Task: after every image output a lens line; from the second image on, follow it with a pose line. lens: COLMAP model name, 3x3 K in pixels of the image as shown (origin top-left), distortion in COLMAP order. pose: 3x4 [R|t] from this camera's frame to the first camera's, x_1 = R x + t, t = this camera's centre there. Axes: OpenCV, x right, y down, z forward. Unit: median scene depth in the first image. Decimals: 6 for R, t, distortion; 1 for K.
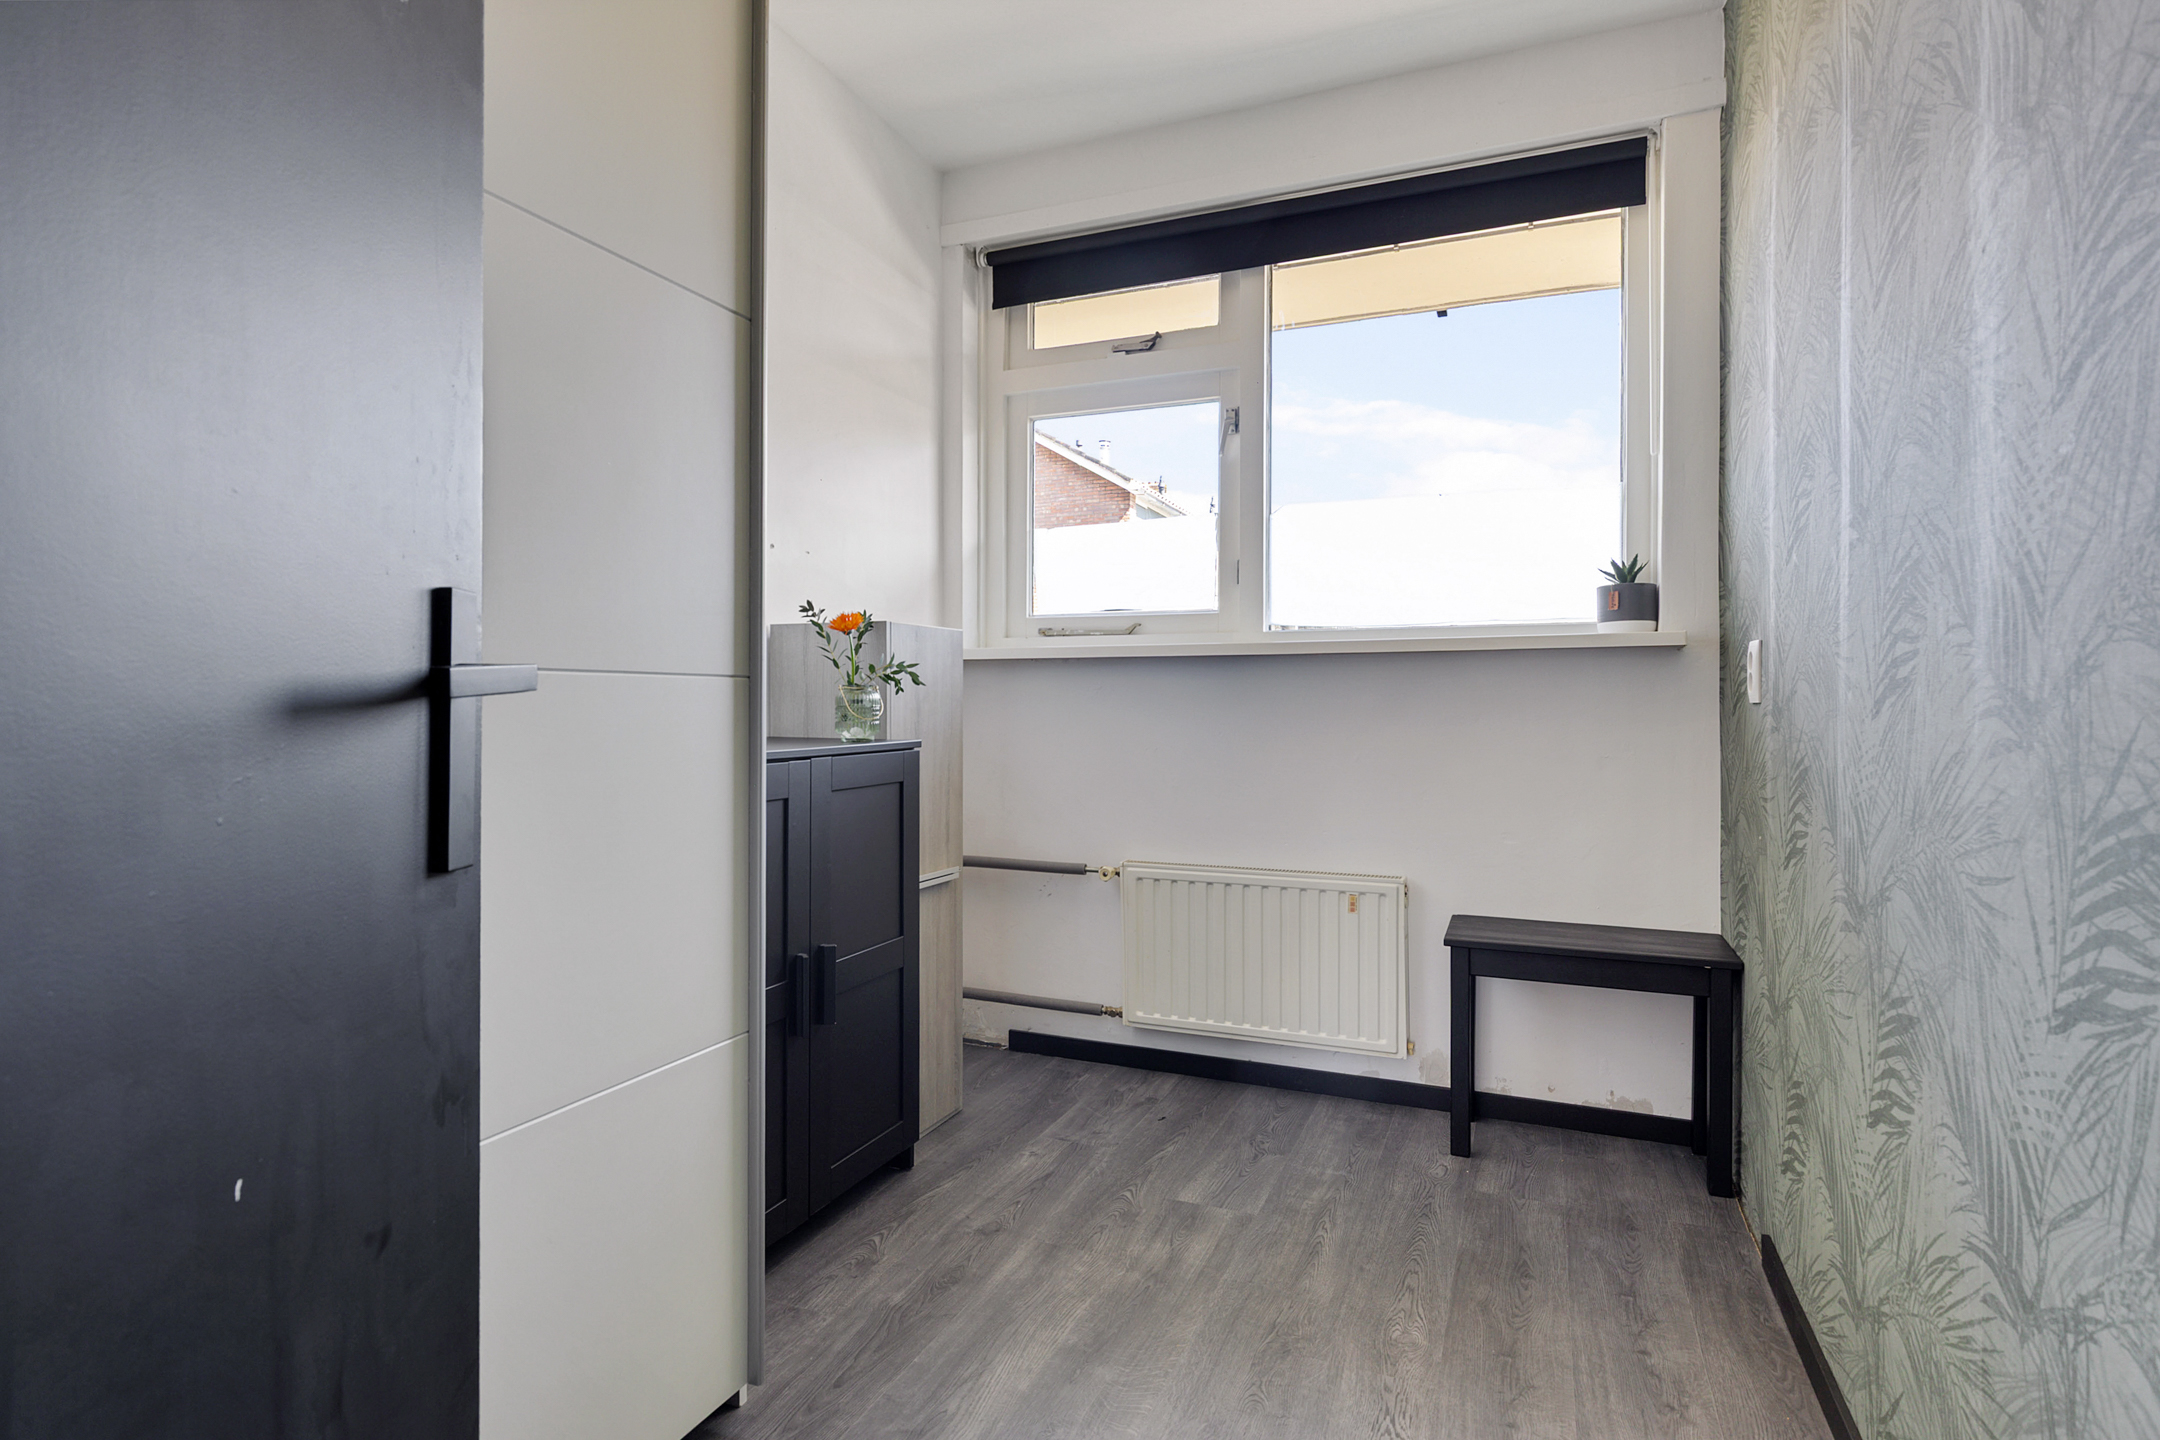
lens RADIAL K [[1112.2, 0, 1065.2], [0, 1112.2, 708.8], [0, 0, 1]] dist [-0.002838, 0.001026]
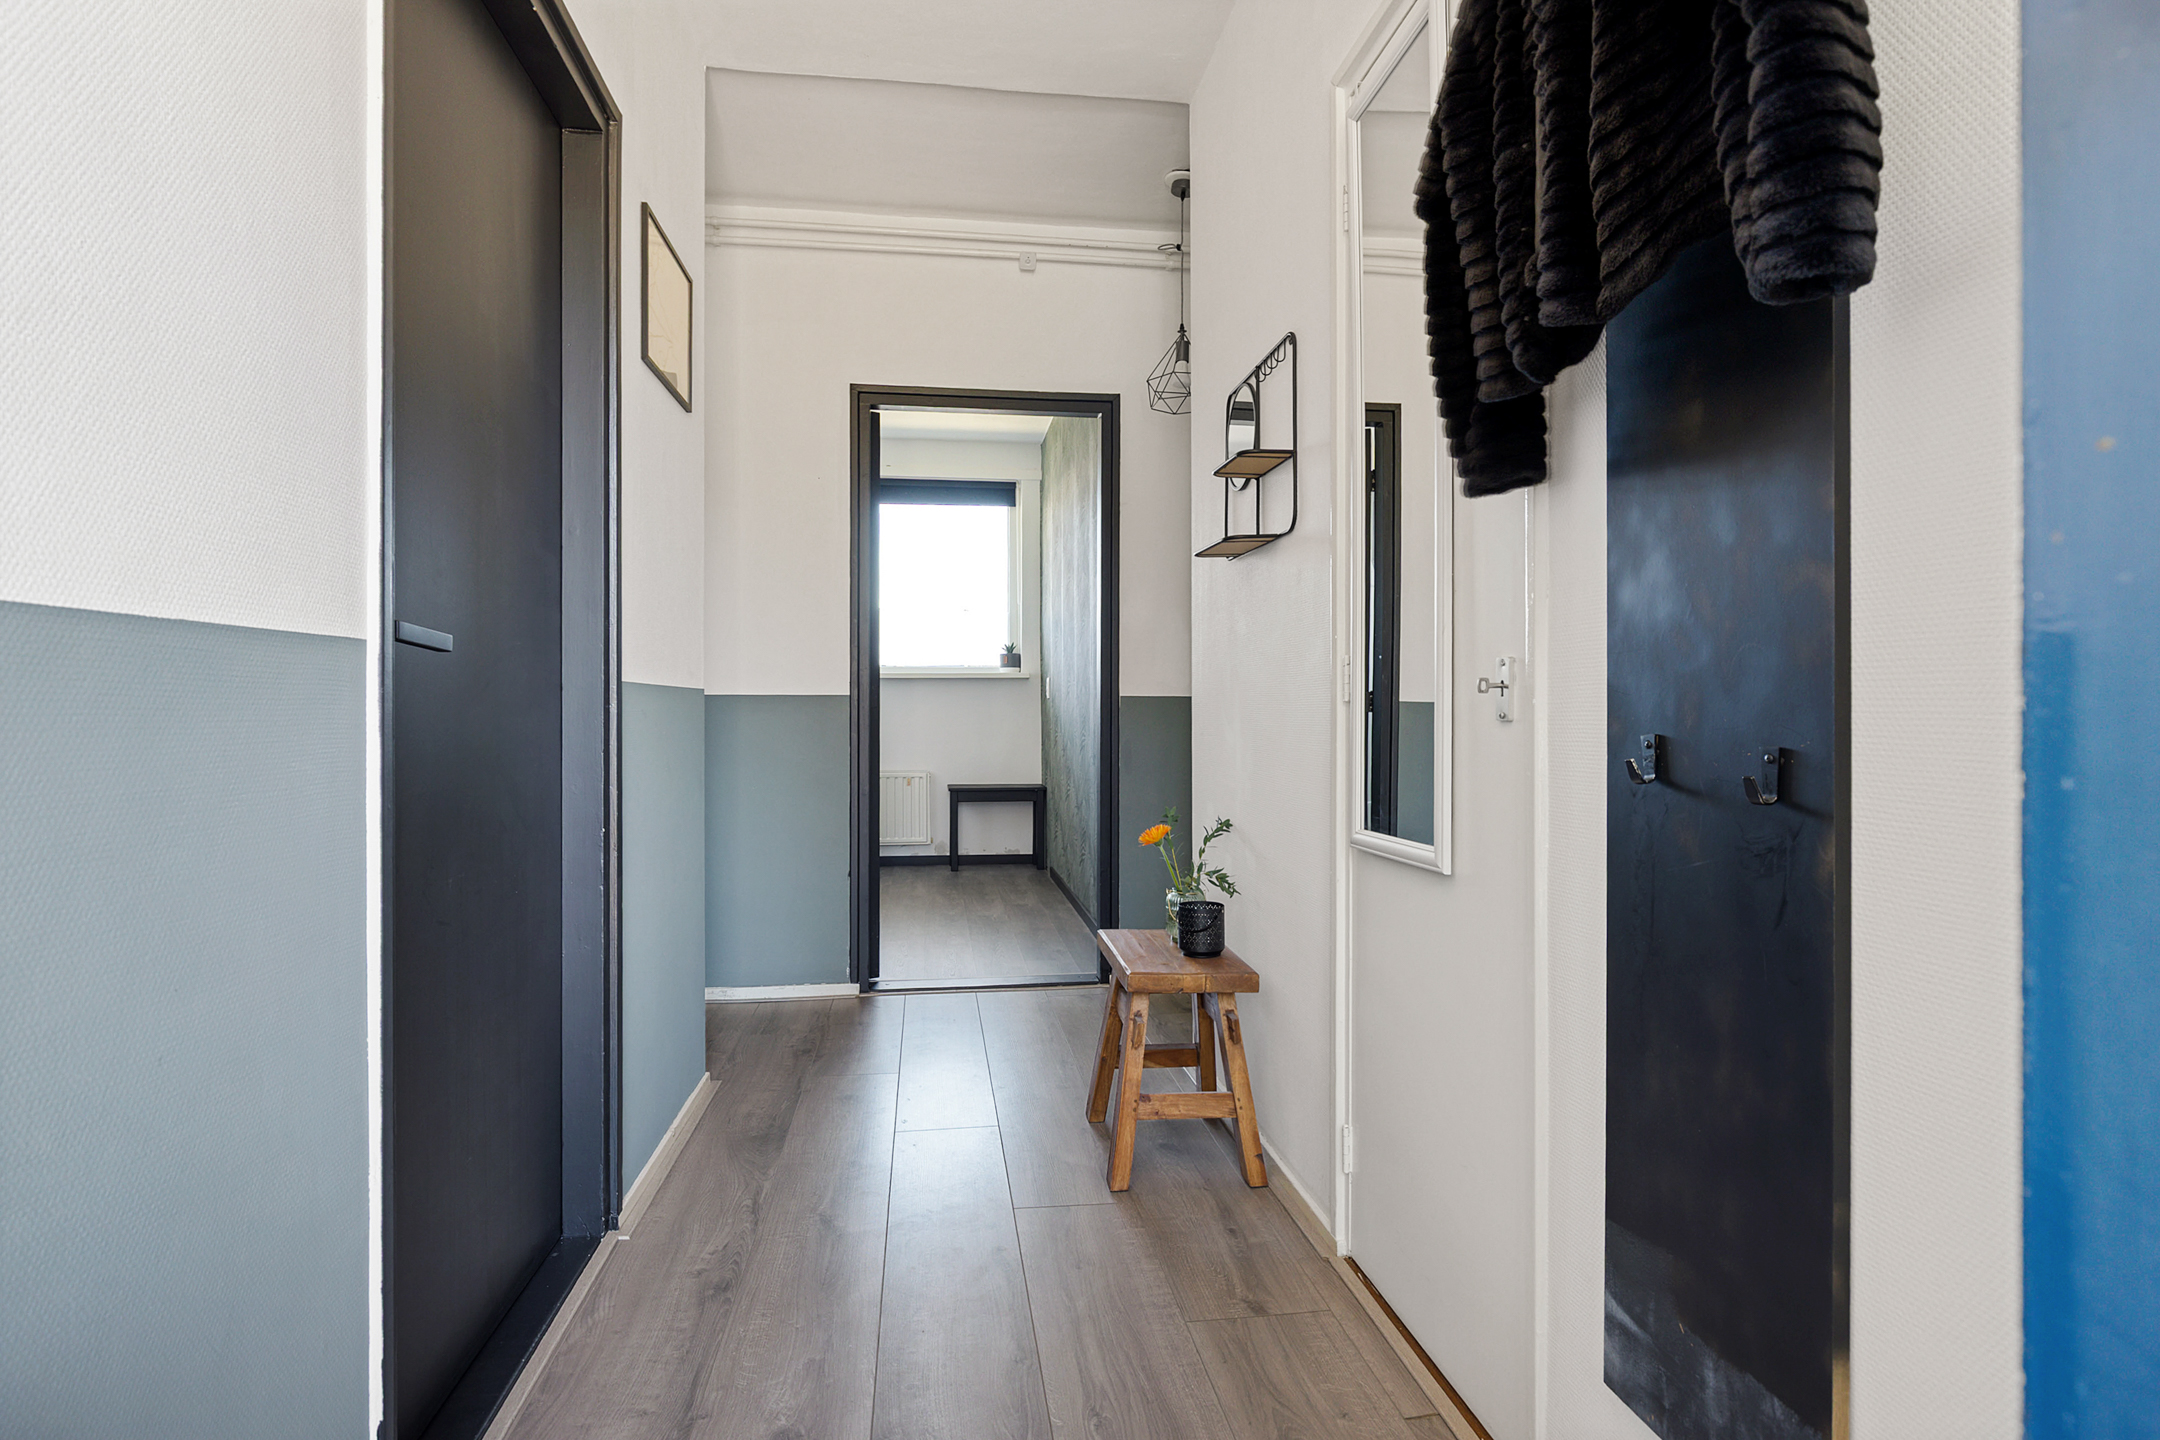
lens RADIAL K [[1137.7, 0, 1077.5], [0, 1137.7, 717.5], [0, 0, 1]] dist [0.002388, -0.002954]
pose [[0.870504, -0.005417, 0.492132, -0.679900], [0.005879, 0.999983, 0.000608, 0.038354], [-0.492127, 0.002364, 0.870520, -1.418507]]
